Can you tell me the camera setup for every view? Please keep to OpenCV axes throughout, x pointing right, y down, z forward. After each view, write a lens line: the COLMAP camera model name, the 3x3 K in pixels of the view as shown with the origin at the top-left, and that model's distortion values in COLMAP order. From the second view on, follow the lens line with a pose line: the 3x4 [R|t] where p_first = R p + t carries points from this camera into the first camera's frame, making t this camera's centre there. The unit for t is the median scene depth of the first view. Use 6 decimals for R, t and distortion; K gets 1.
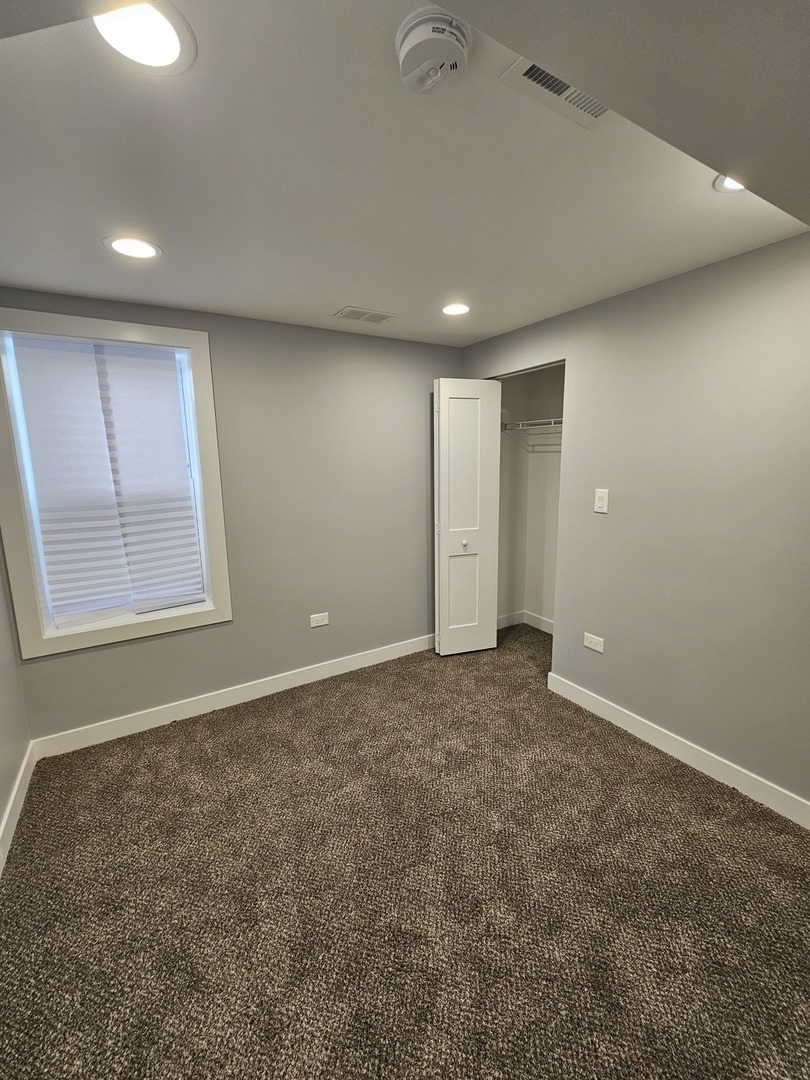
lens RADIAL K [[441.9, 0, 404.2], [0, 441.9, 534.2], [0, 0, 1]] dist [-0.000792, -0.000819]
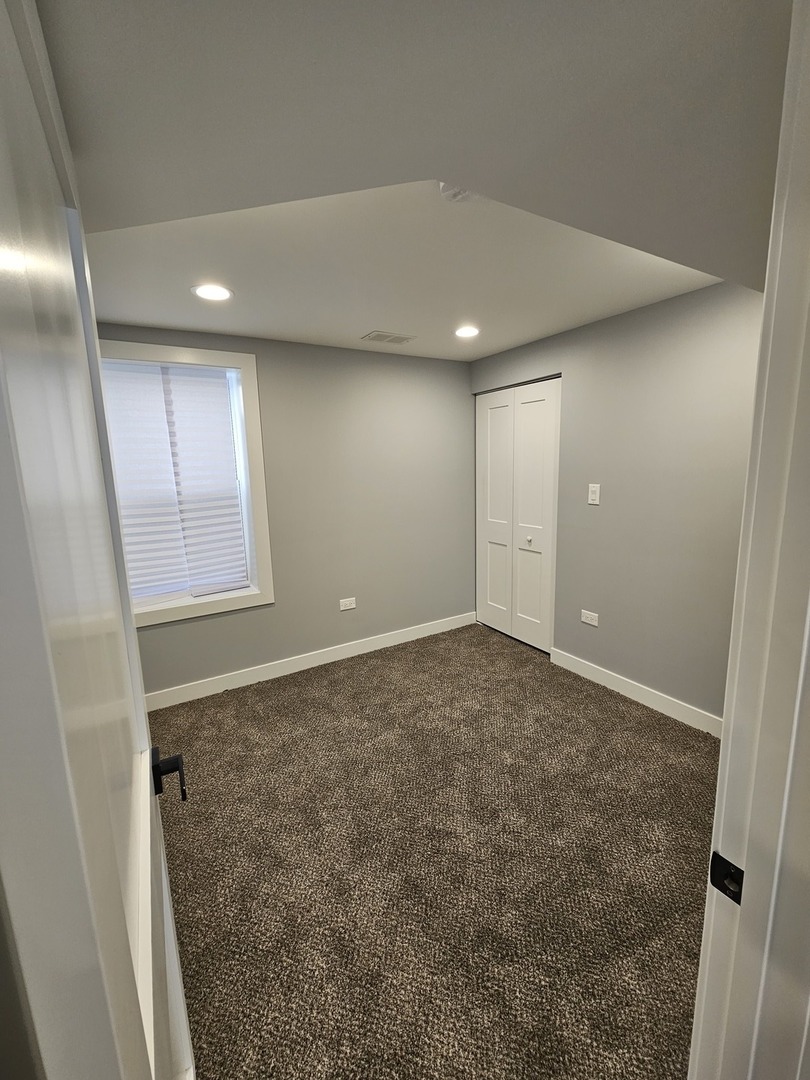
lens RADIAL K [[441.9, 0, 403.9], [0, 441.9, 538.3], [0, 0, 1]] dist [-0.000792, -0.000819]
pose [[0.999909, -0.012250, -0.005688, -0.051729], [0.012221, 0.999912, -0.005164, 0.043894], [0.005751, 0.005094, 0.999970, -0.176517]]
